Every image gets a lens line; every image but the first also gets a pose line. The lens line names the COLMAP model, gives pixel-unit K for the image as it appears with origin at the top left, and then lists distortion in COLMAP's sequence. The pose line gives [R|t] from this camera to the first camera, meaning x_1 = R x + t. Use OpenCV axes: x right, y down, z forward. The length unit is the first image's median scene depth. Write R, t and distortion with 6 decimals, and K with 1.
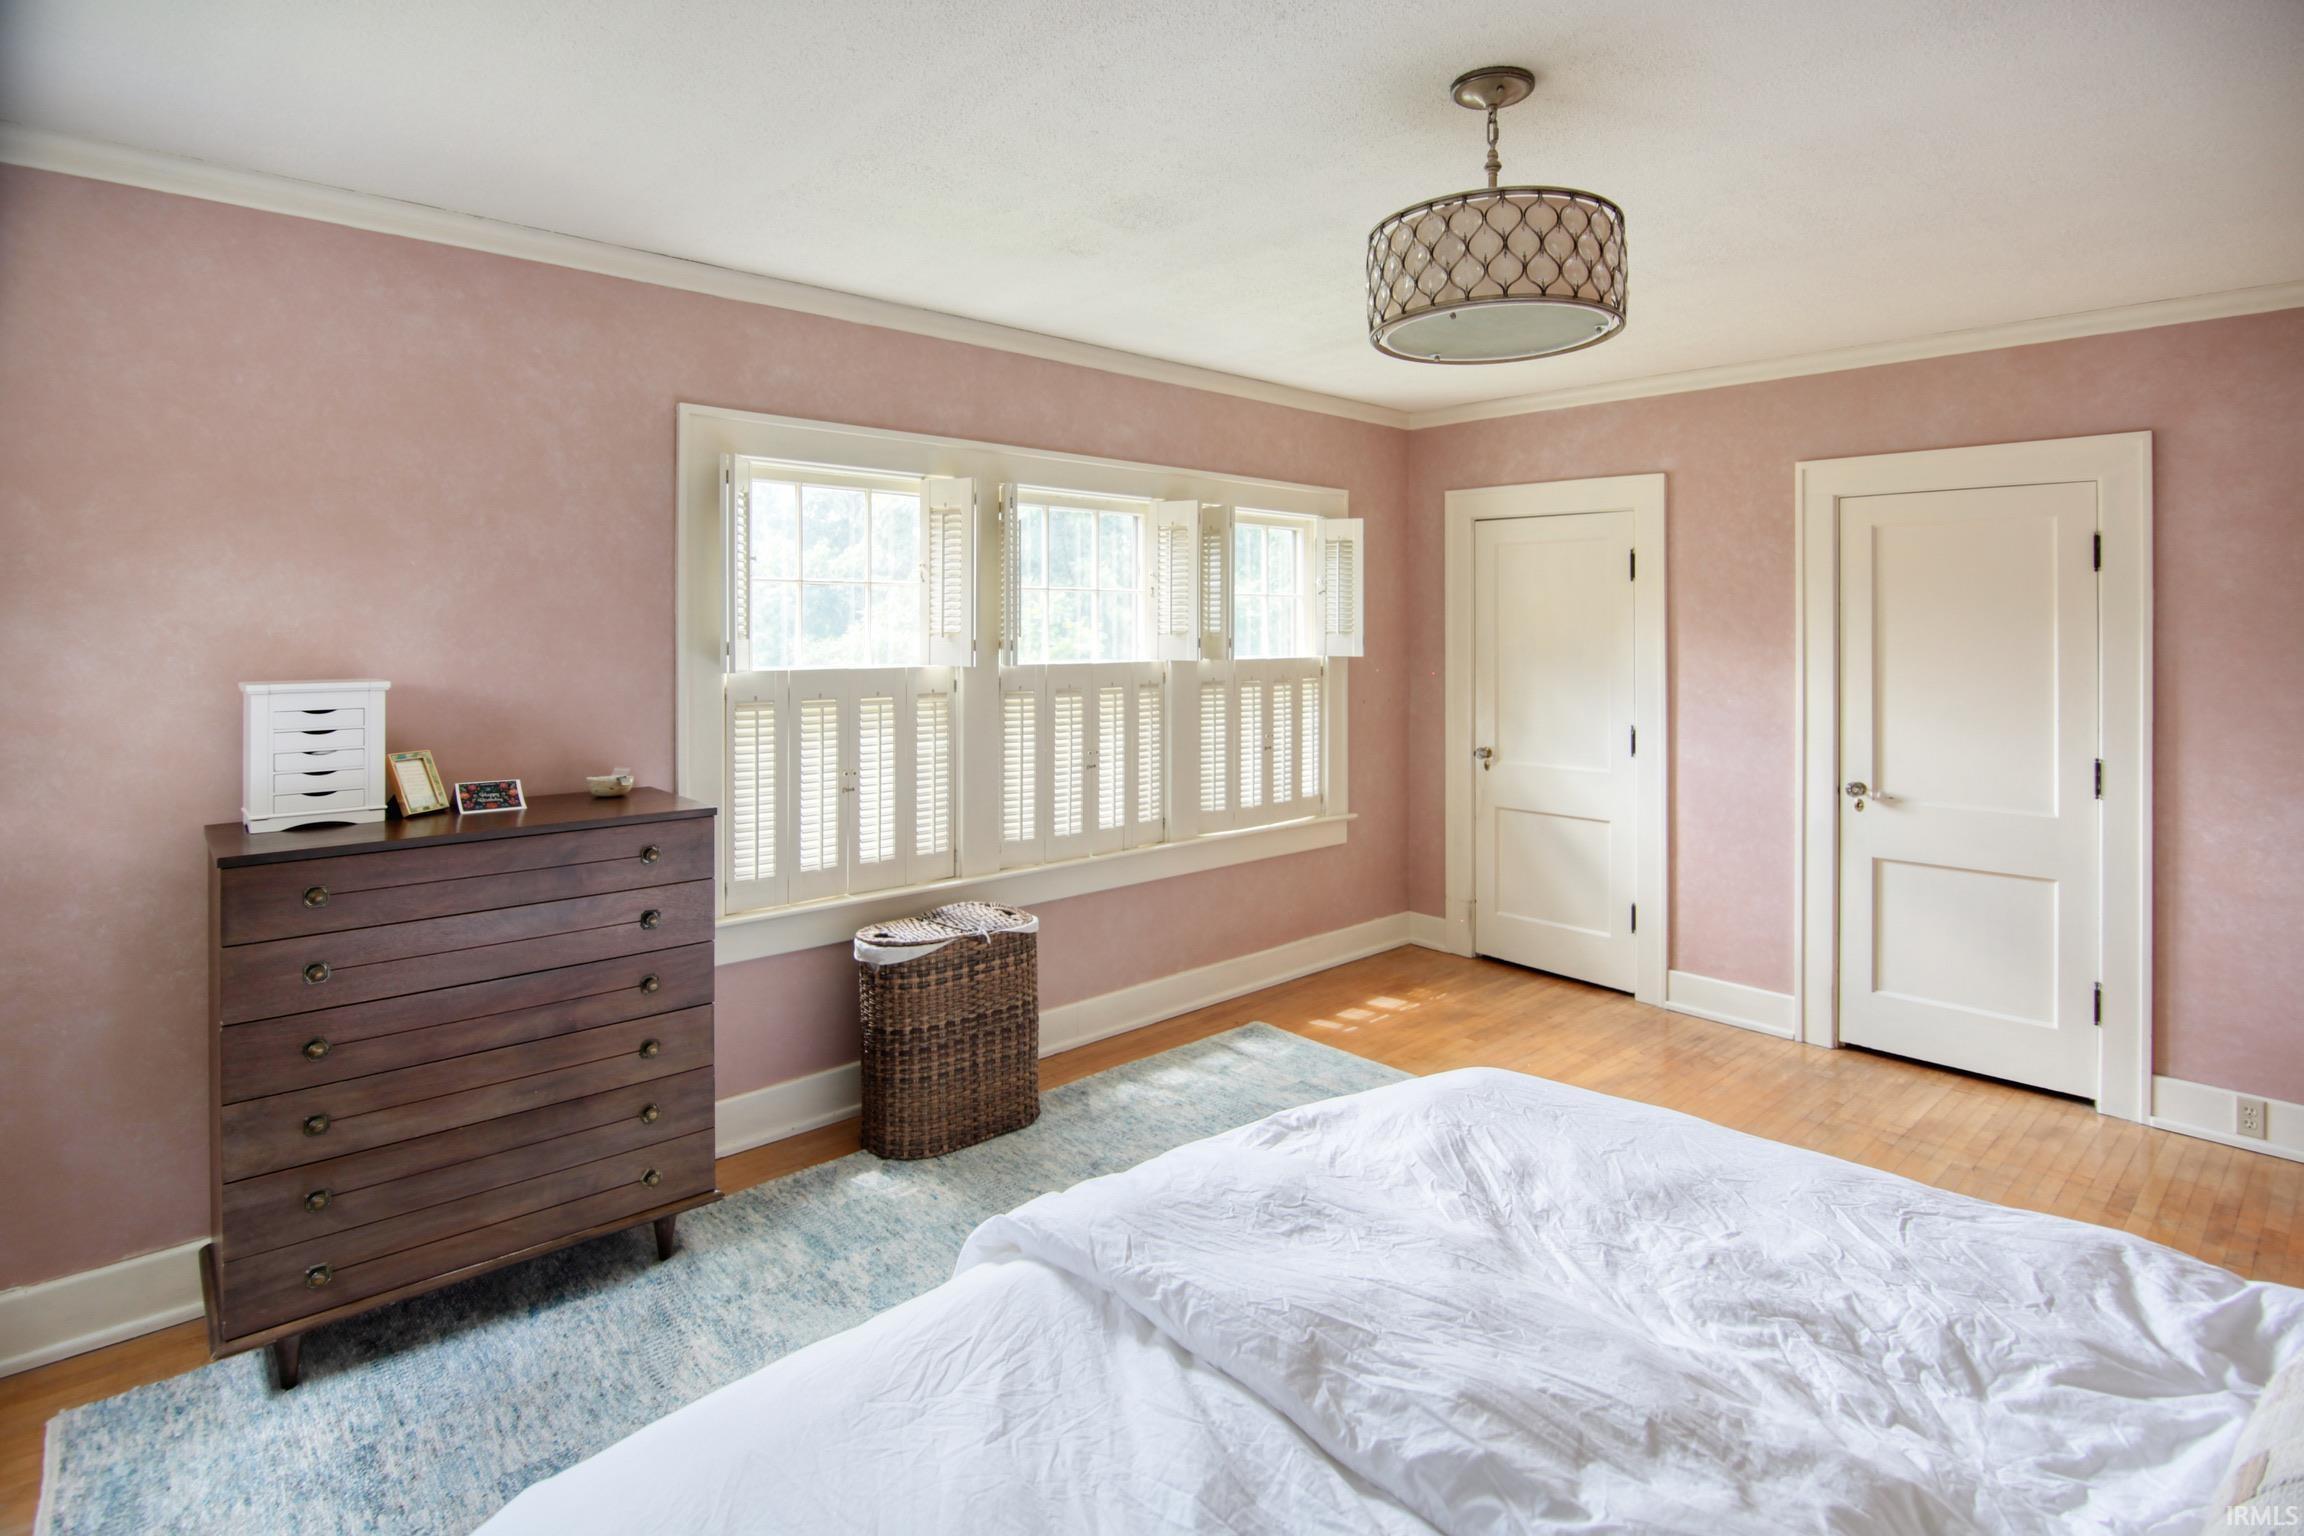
lens RADIAL K [[1171.1, 0, 1152.0], [0, 1171.1, 768.0], [0, 0, 1]] dist [0.000838, -0.000148]
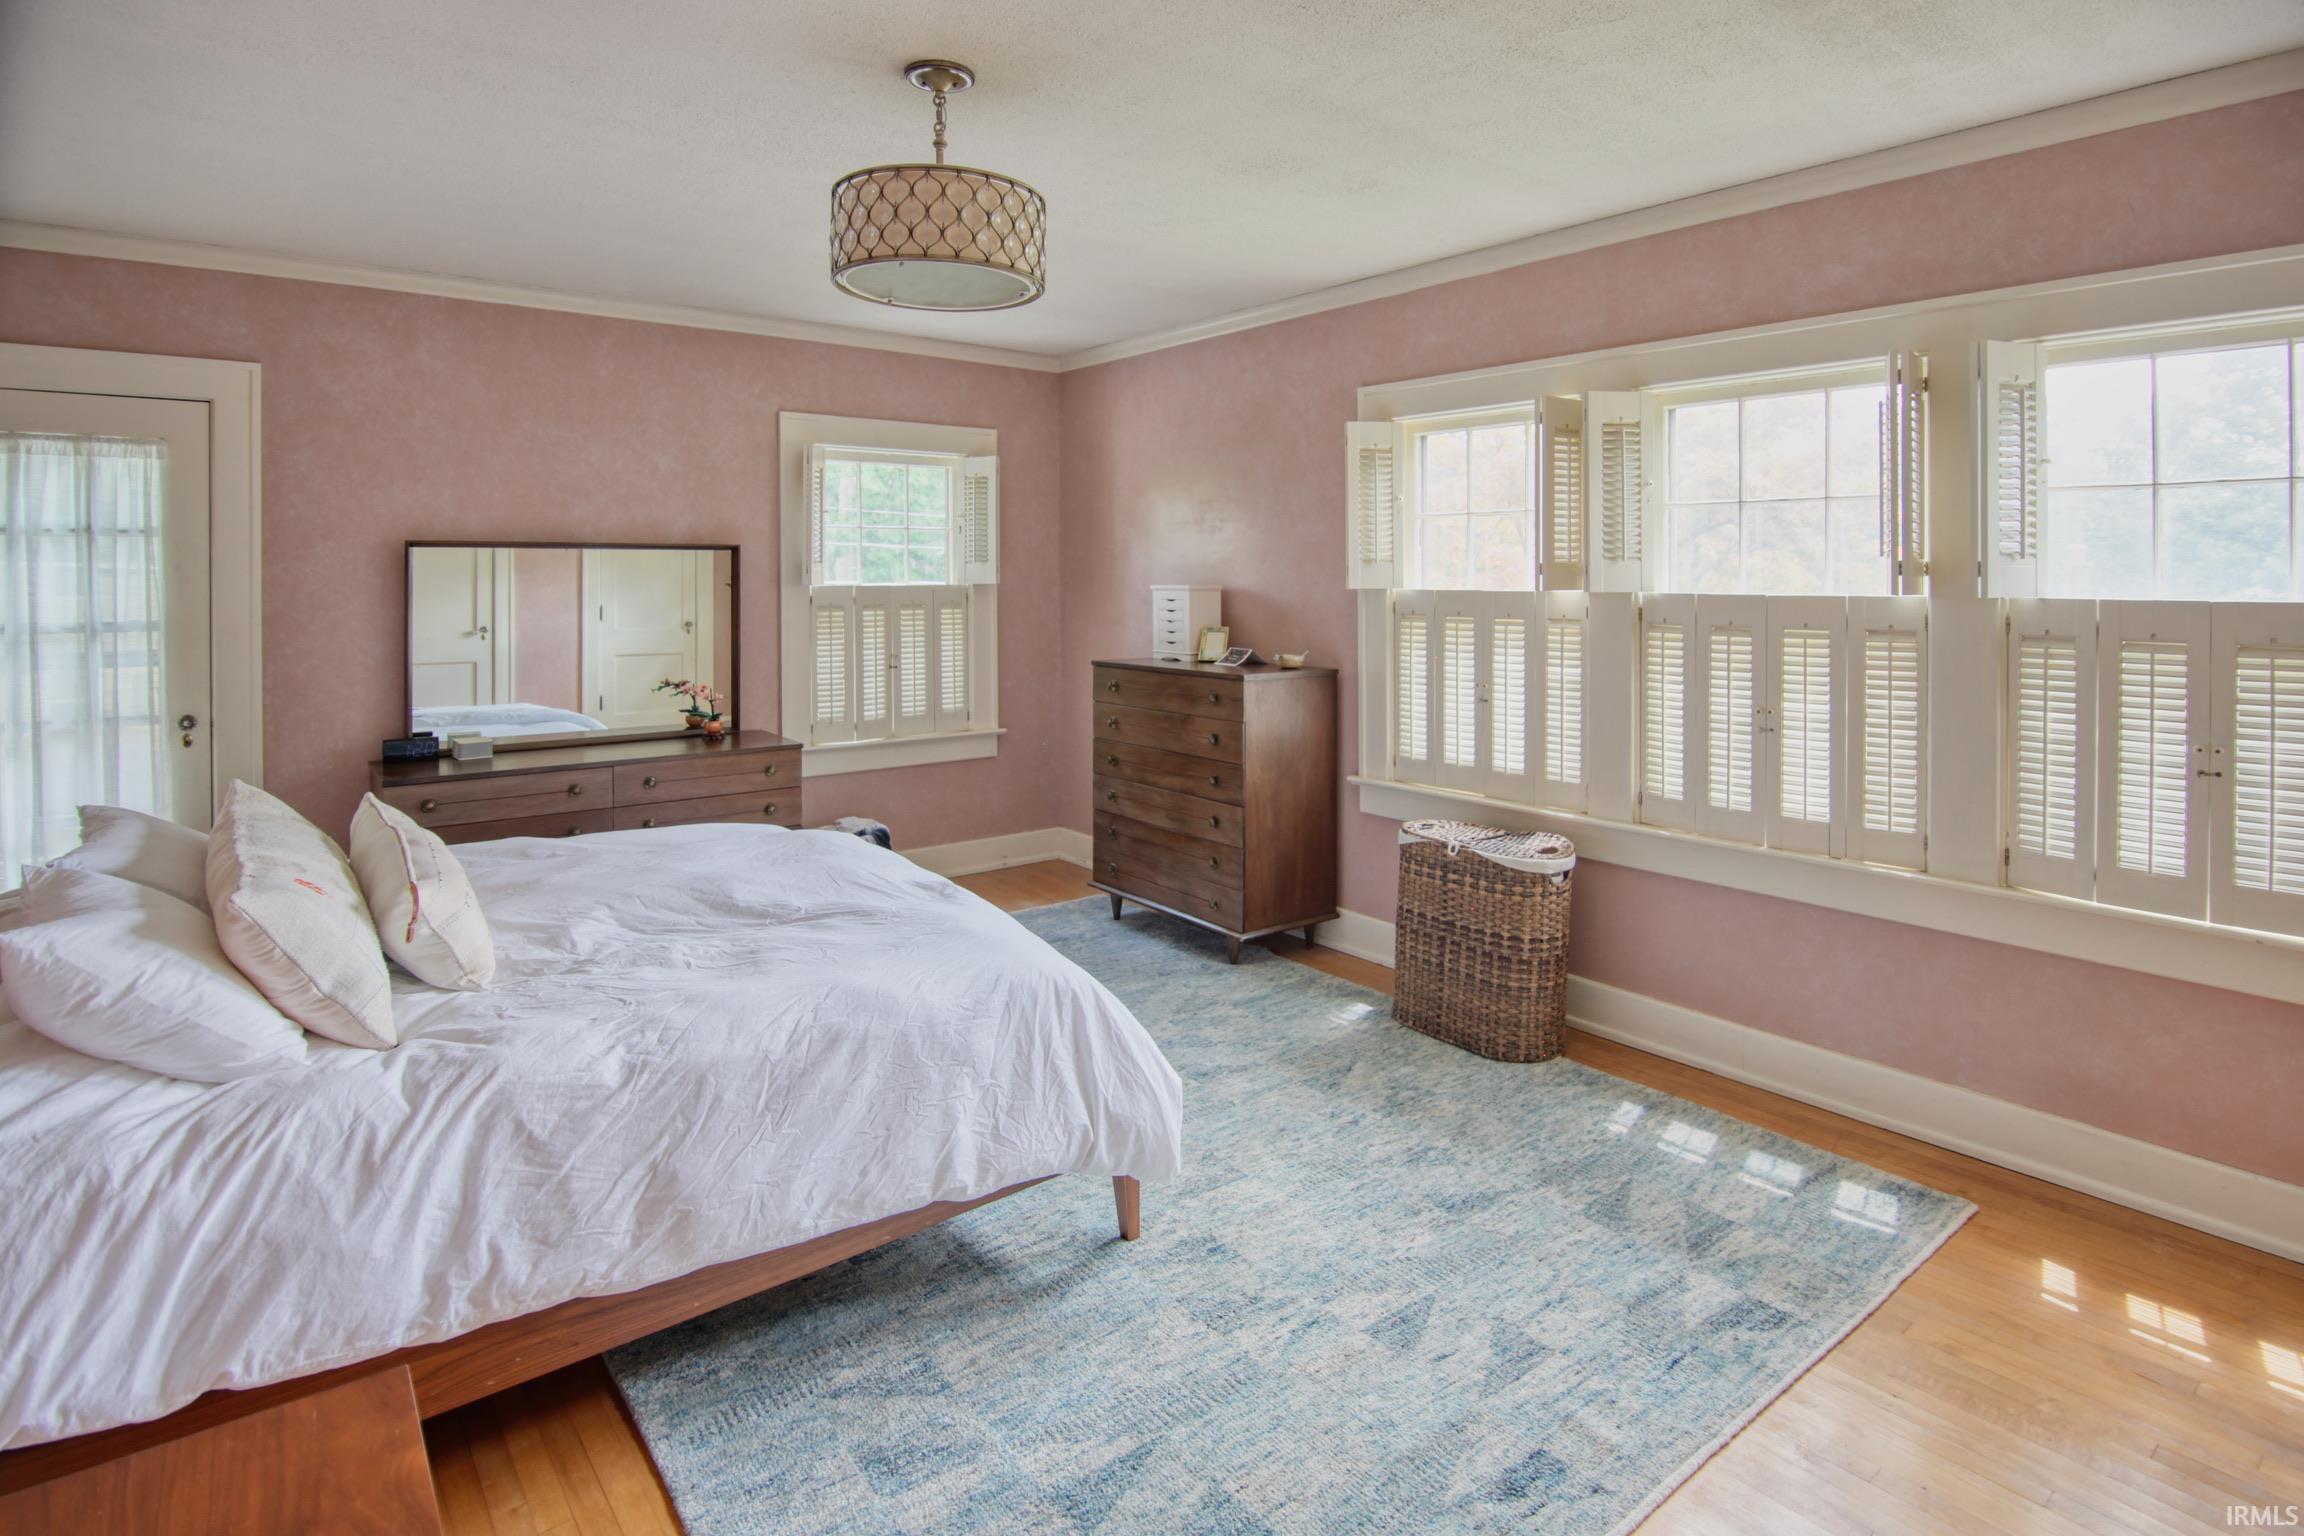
lens RADIAL K [[1224.8, 0, 1361.4], [0, 1224.8, 757.9], [0, 0, 1]] dist [0.003721, 0.000112]
pose [[0.010555, 0.161548, -0.986808, 0.840157], [-0.105889, 0.981495, 0.159545, -0.094292], [0.994322, 0.102808, 0.027466, 0.798218]]
